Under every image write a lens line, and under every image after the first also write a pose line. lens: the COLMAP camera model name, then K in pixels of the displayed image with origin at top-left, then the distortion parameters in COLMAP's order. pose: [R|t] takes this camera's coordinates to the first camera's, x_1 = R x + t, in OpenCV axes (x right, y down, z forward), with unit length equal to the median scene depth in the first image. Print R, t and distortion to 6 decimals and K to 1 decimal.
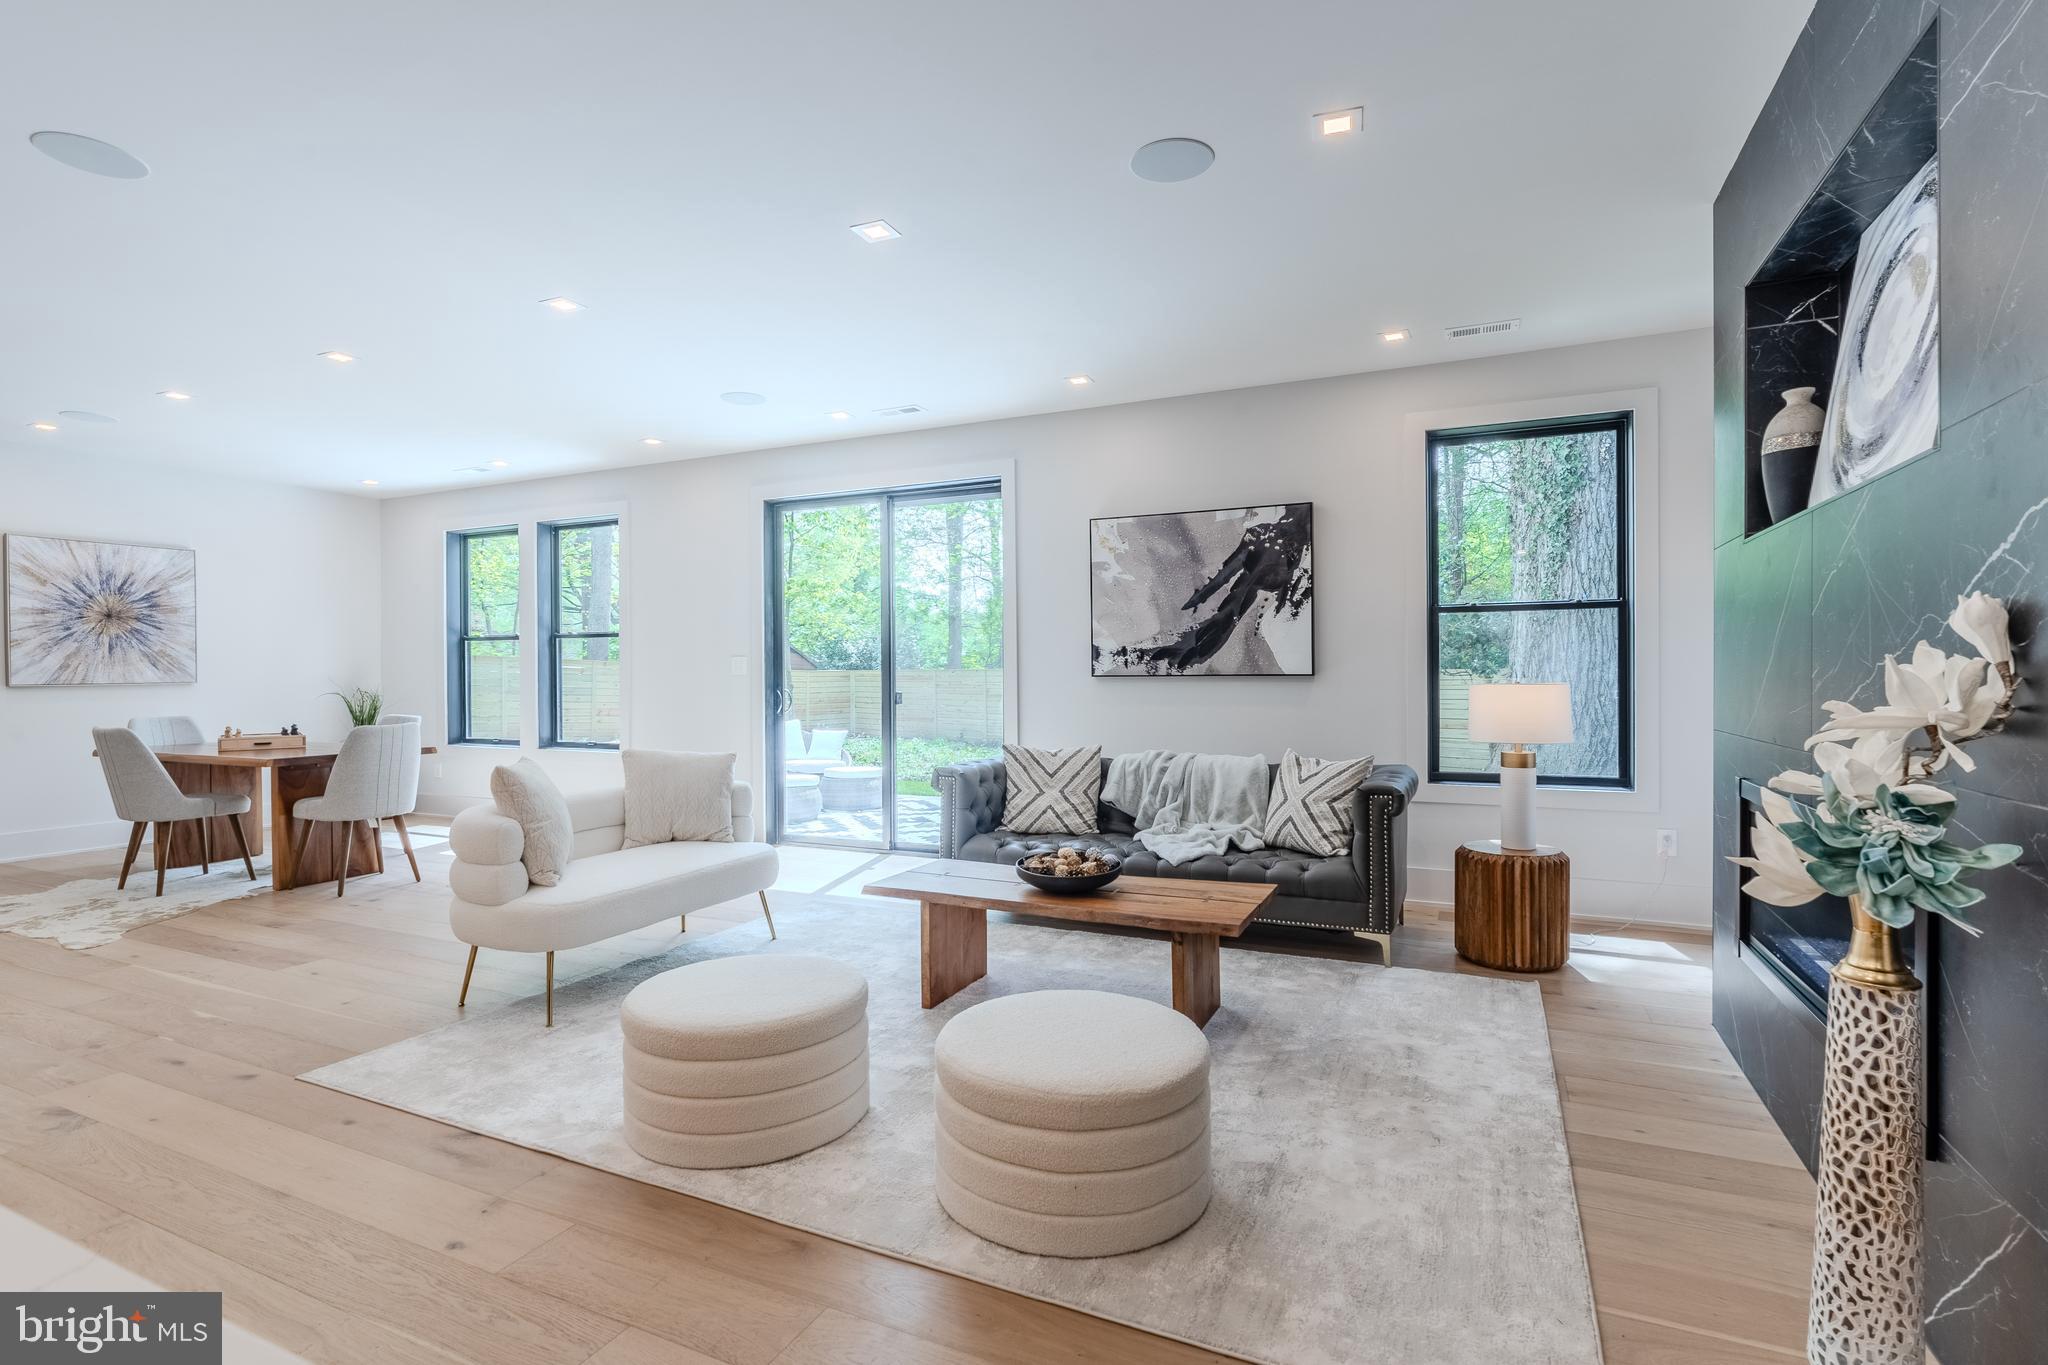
lens RADIAL K [[951.4, 0, 1033.4], [0, 951.4, 674.1], [0, 0, 1]] dist [-0.000163, 0.000729]
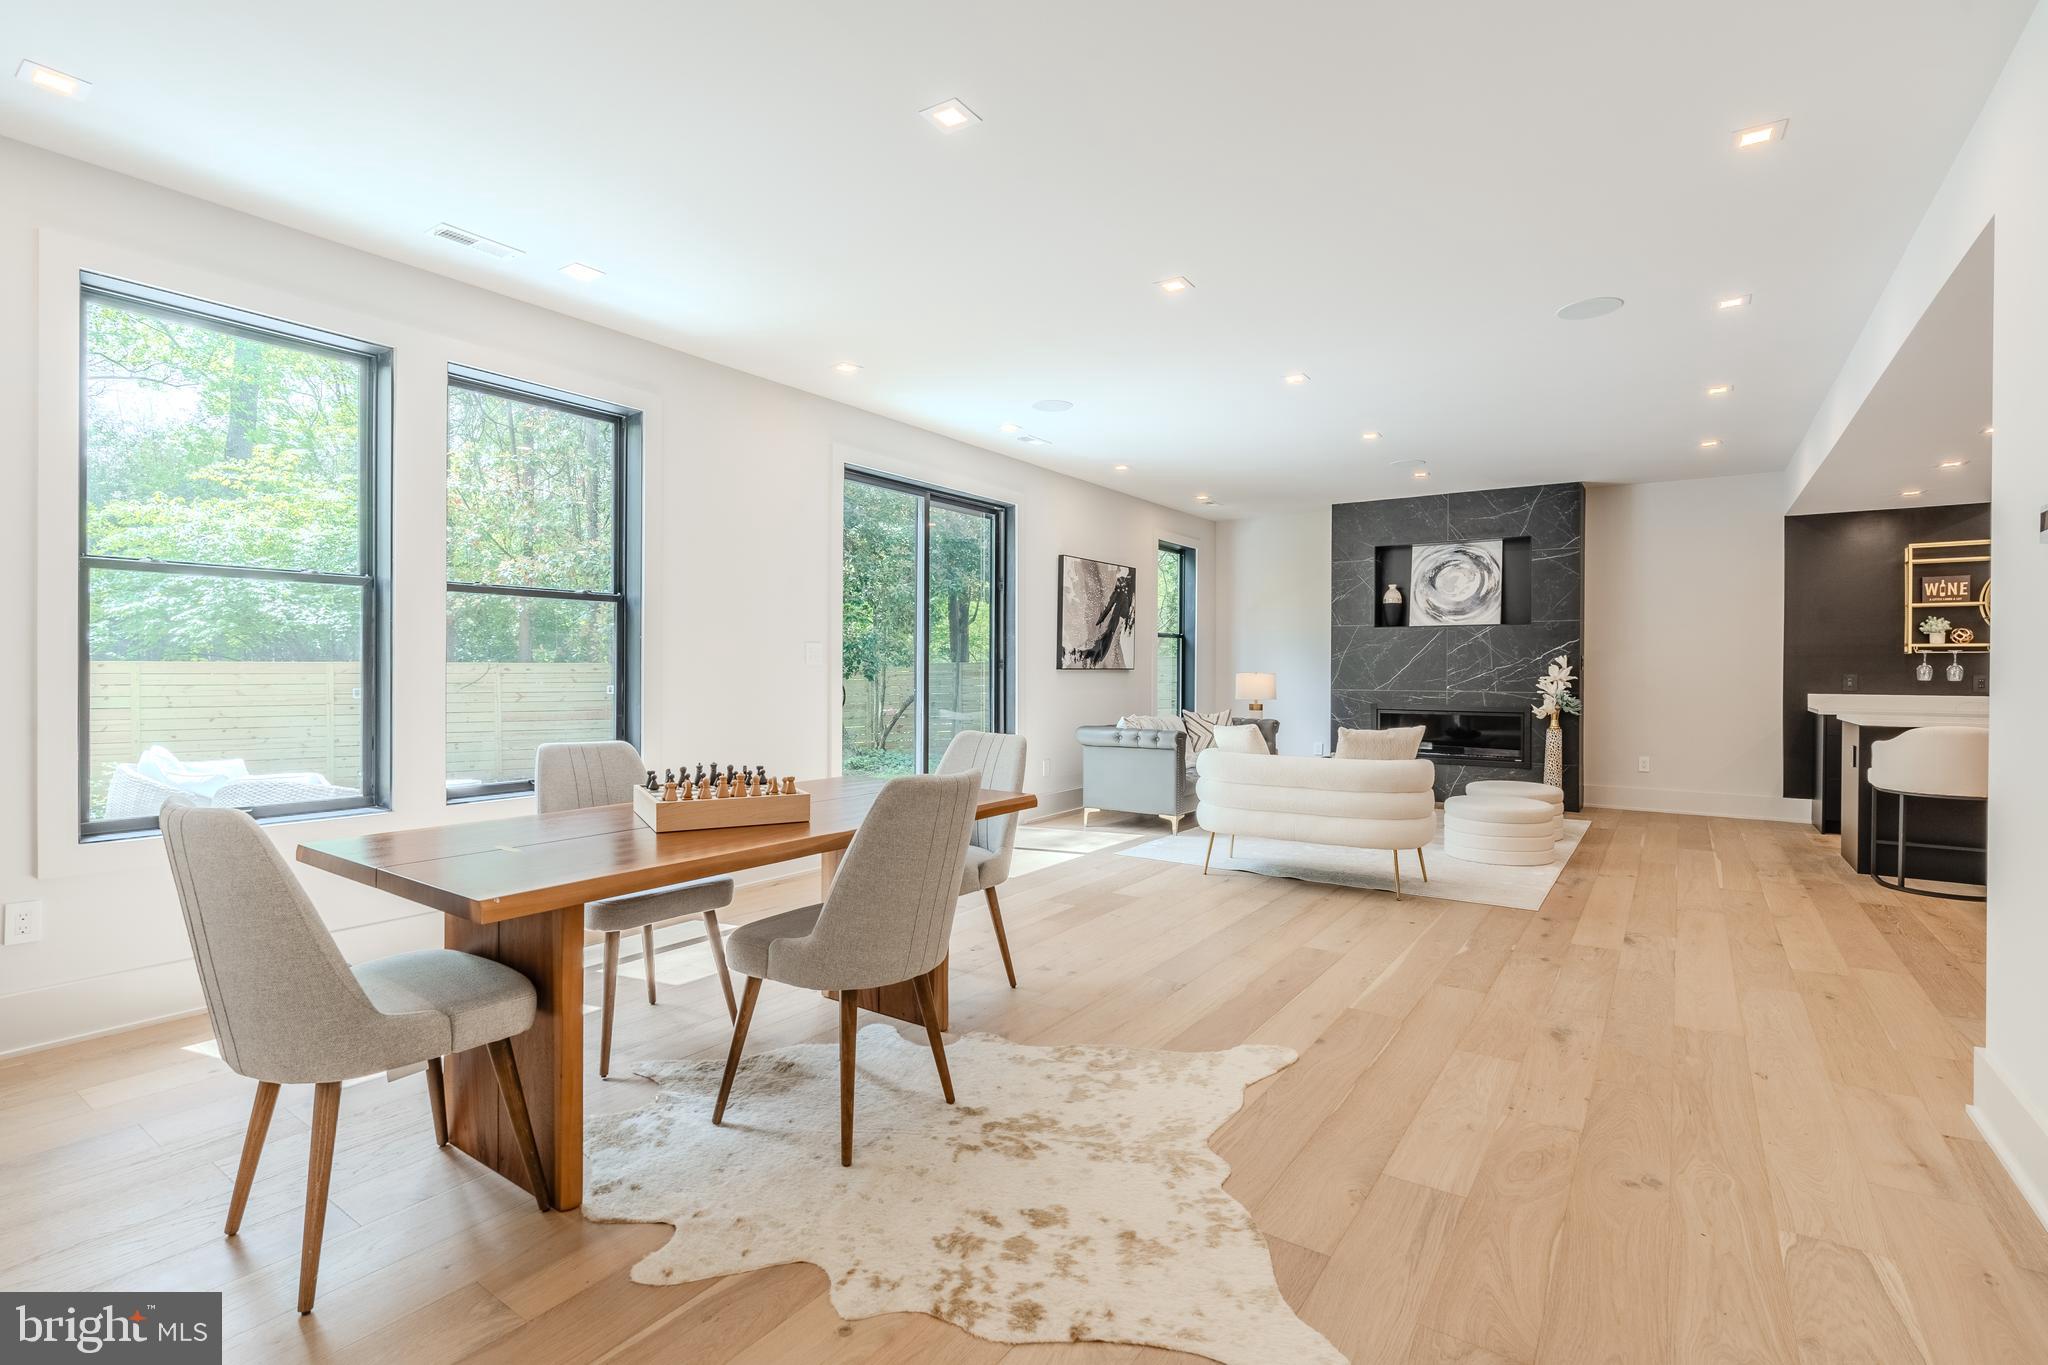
lens RADIAL K [[951.4, 0, 1033.4], [0, 951.4, 674.1], [0, 0, 1]] dist [-0.000163, 0.000729]
pose [[0.167918, -0.001416, 0.985800, -1.329495], [-0.006394, 0.999976, 0.002526, 0.006580], [-0.985780, -0.006728, 0.167905, 0.827285]]
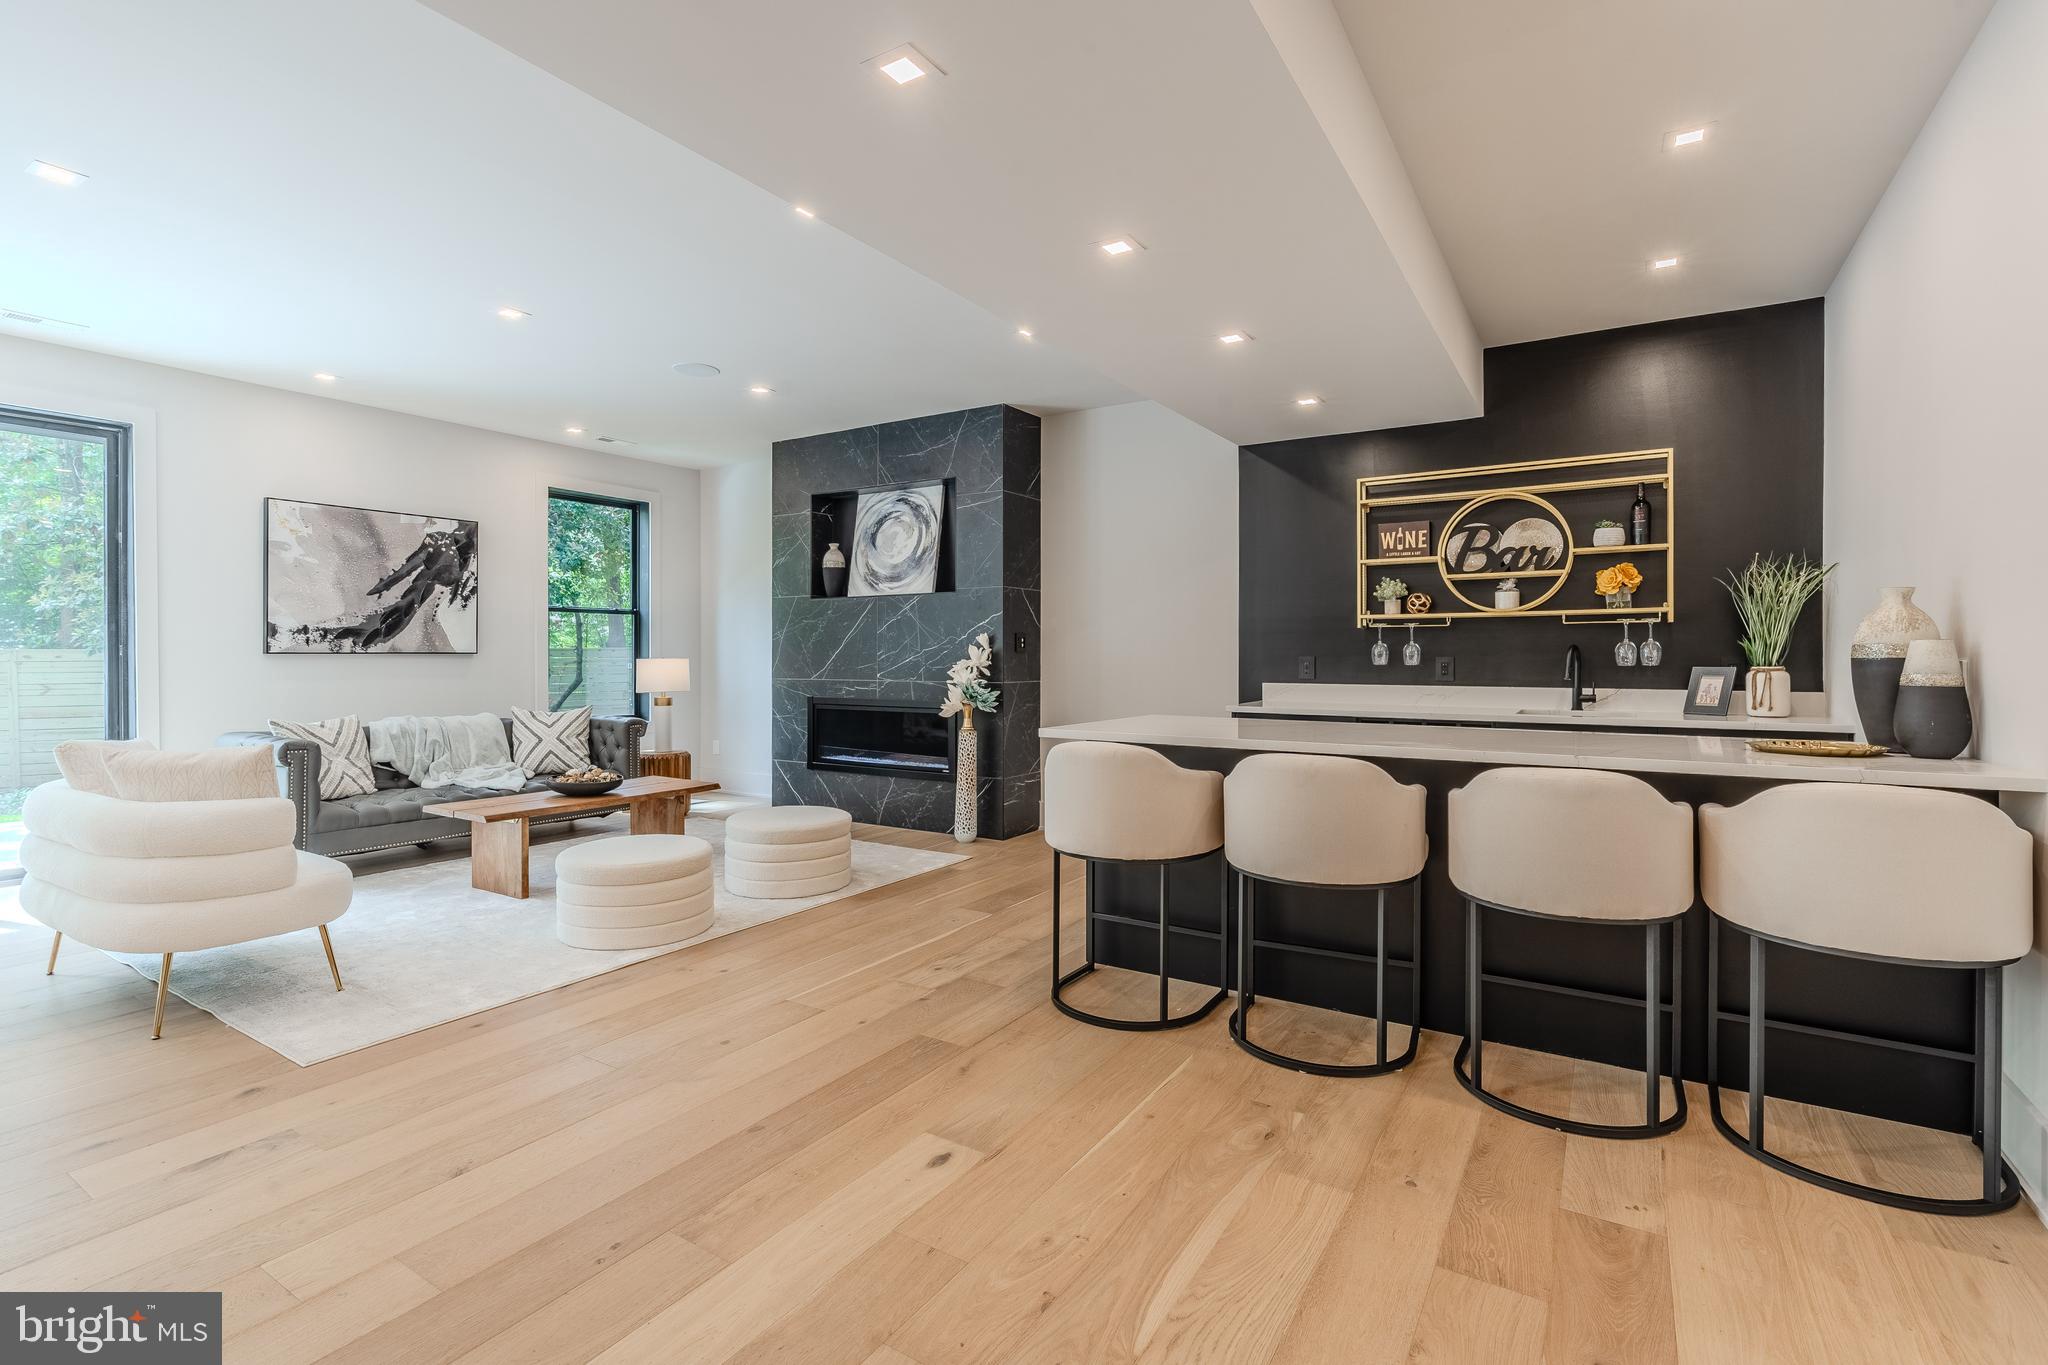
lens RADIAL K [[943.4, 0, 1018.1], [0, 943.4, 659.6], [0, 0, 1]] dist [-0.005219, -0.000012]
pose [[0.139528, -0.002325, 0.990215, -0.830846], [-0.002571, 0.999993, 0.002711, 0.004266], [-0.990215, -0.002924, 0.139521, 0.072940]]
